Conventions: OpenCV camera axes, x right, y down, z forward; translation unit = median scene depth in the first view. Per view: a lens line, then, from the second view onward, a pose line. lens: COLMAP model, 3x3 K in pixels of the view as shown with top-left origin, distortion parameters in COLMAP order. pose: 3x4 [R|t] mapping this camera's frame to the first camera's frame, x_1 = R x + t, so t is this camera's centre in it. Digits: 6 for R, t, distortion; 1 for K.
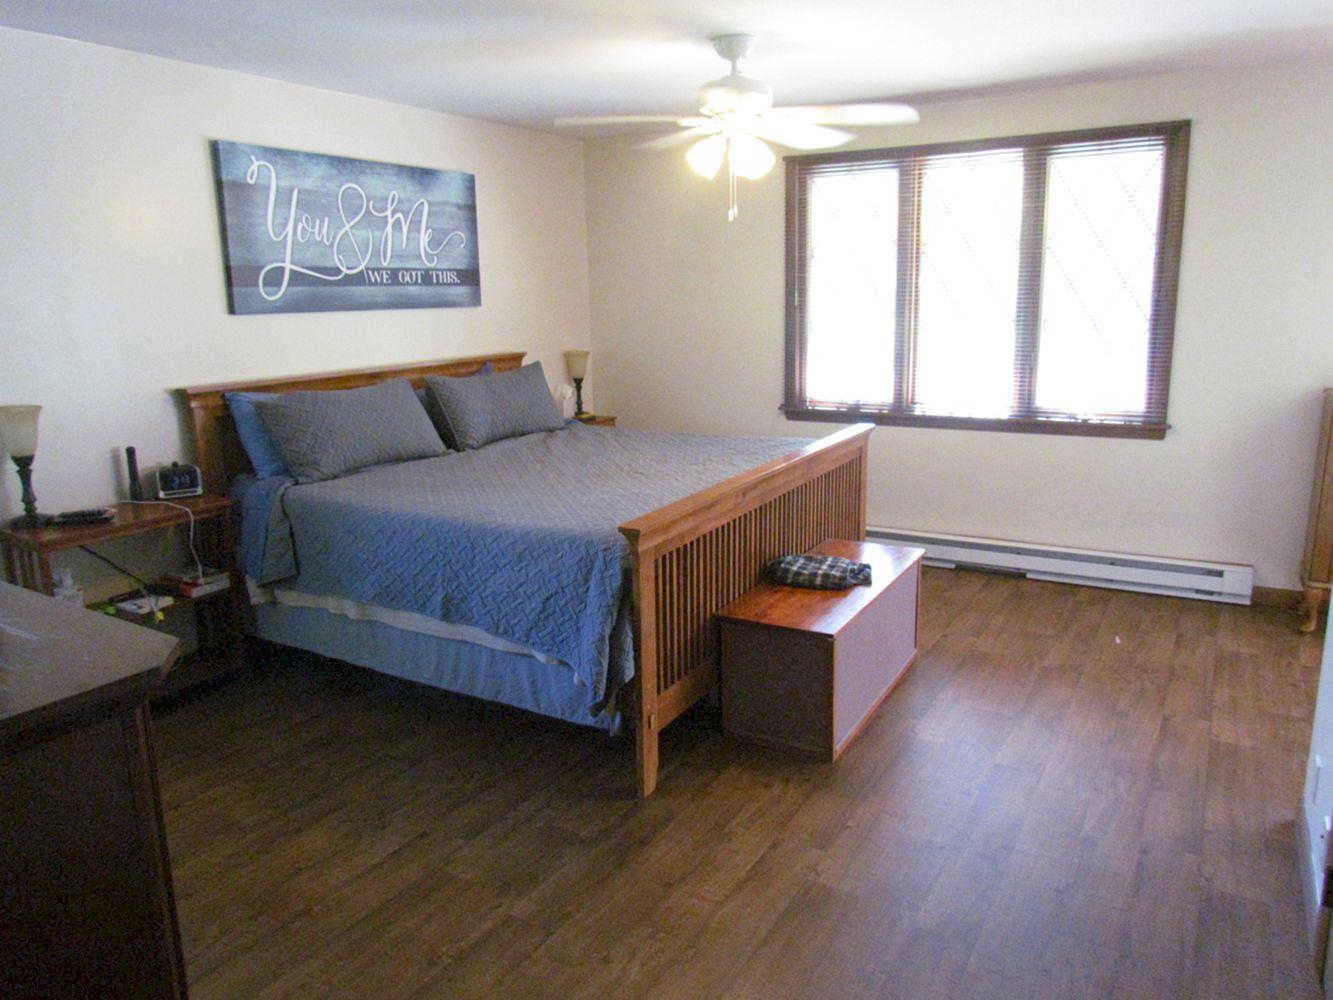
lens RADIAL K [[949.7, 0, 673.5], [0, 949.7, 492.1], [0, 0, 1]] dist [-0.016594, -0.005420]
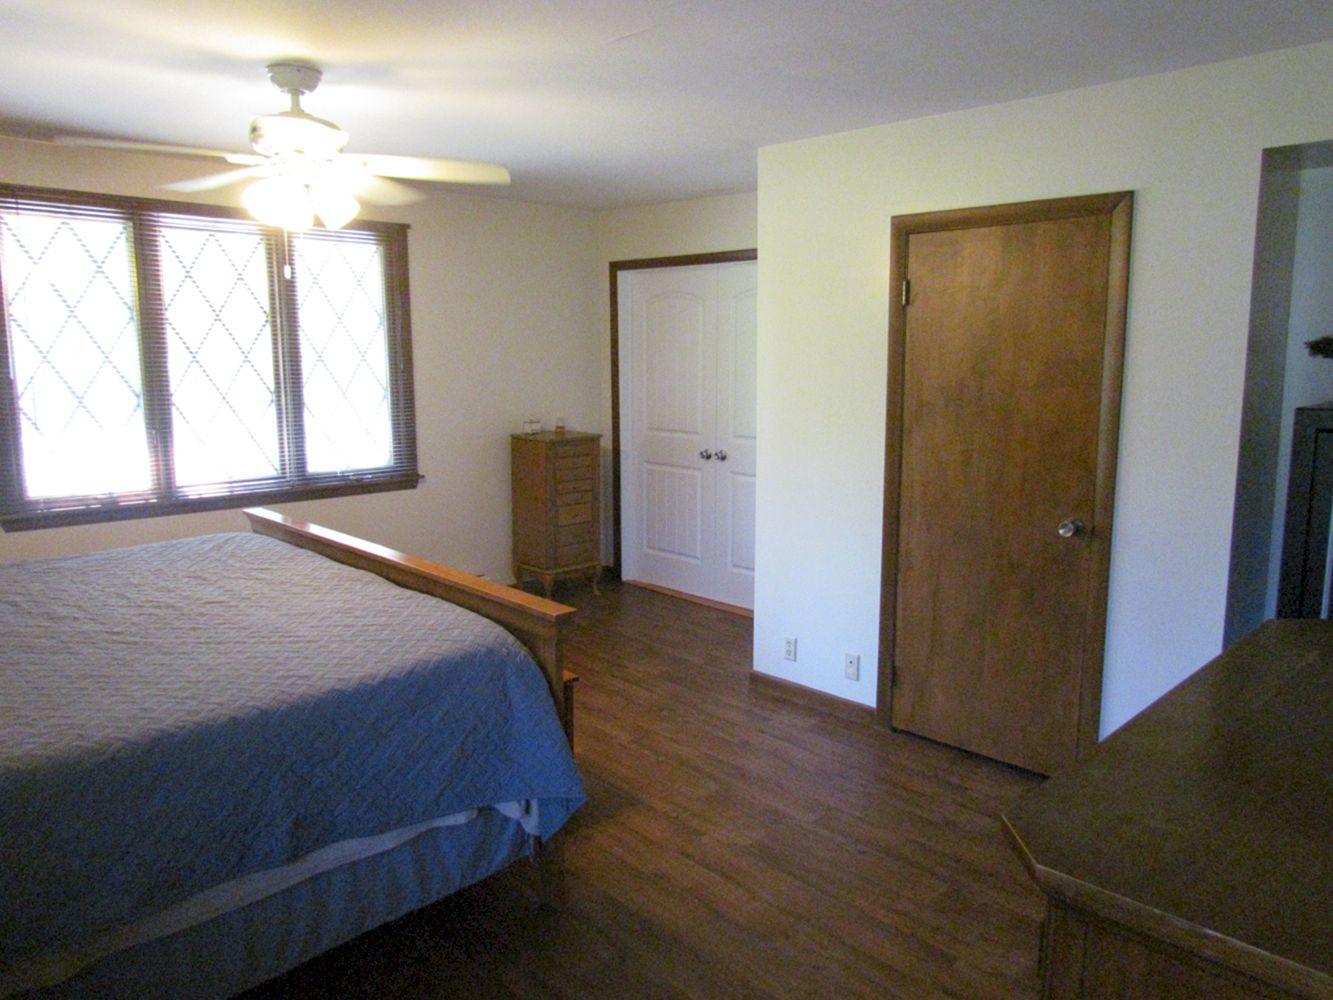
lens RADIAL K [[949.7, 0, 673.5], [0, 949.7, 492.1], [0, 0, 1]] dist [-0.016594, -0.005420]
pose [[0.254083, -0.123766, 0.959231, -0.695067], [0.188424, 0.979110, 0.076421, -0.103437], [-0.948651, 0.161325, 0.272095, 0.479124]]
